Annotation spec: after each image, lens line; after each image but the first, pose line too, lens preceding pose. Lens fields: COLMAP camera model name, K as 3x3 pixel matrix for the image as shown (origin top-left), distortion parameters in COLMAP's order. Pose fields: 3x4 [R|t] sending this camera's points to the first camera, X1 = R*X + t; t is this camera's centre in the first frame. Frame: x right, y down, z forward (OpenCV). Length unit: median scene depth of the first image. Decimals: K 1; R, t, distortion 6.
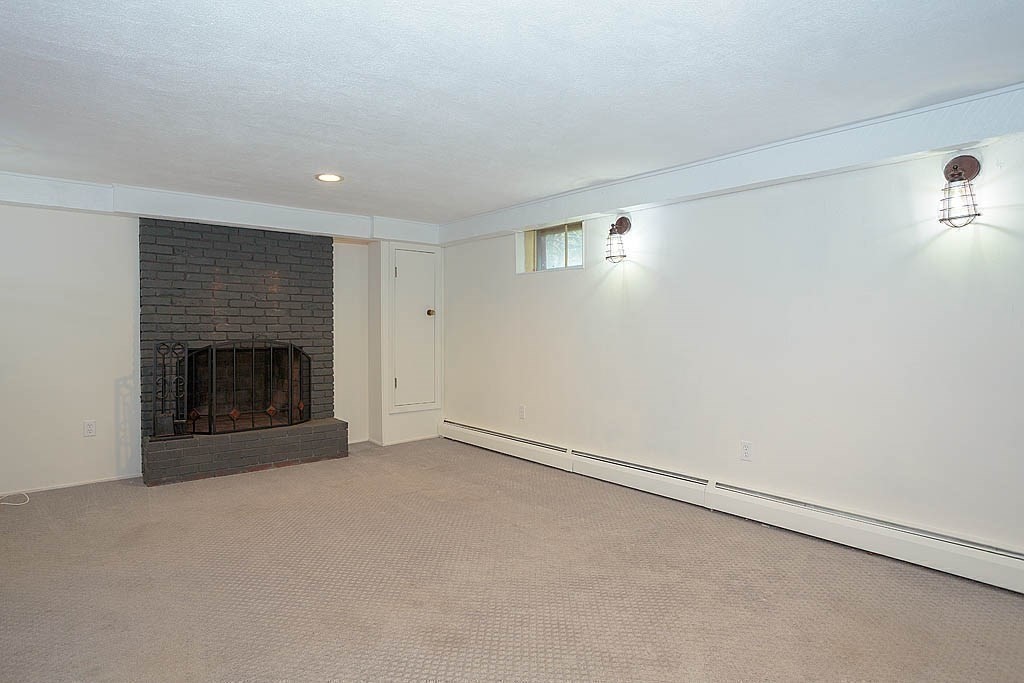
lens RADIAL K [[582.5, 0, 512.0], [0, 582.5, 341.5], [0, 0, 1]] dist [-0.019513, 0.002450]
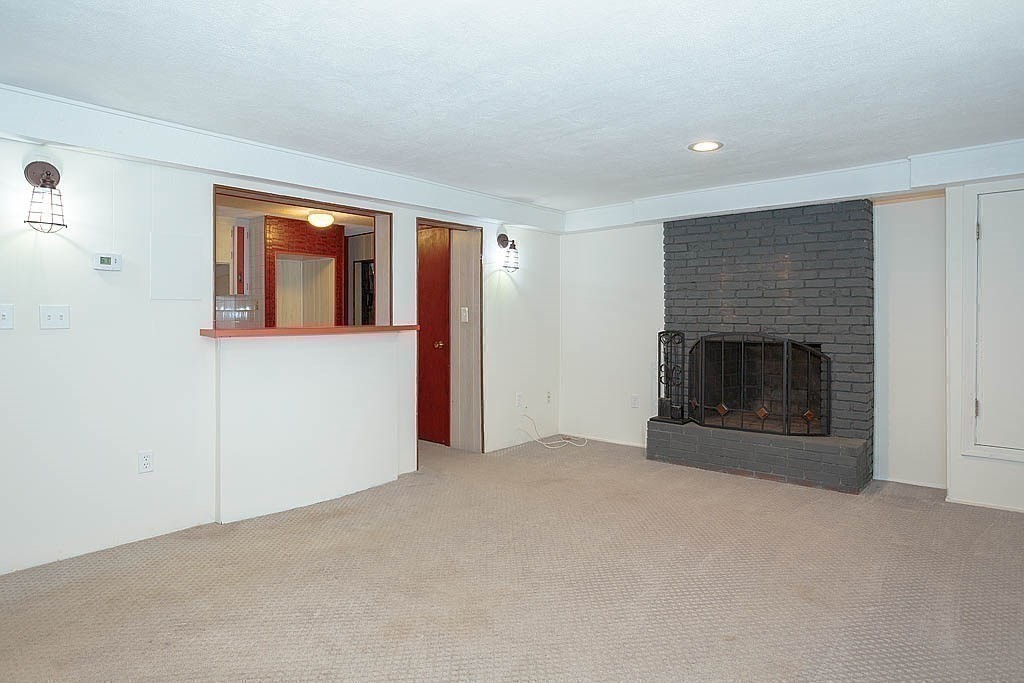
lens RADIAL K [[582.5, 0, 512.0], [0, 582.5, 341.5], [0, 0, 1]] dist [-0.019513, 0.002450]
pose [[0.147005, 0.036923, -0.988446, 0.399248], [-0.026074, 0.999100, 0.033443, -0.009998], [0.988792, 0.020856, 0.147836, 0.486245]]
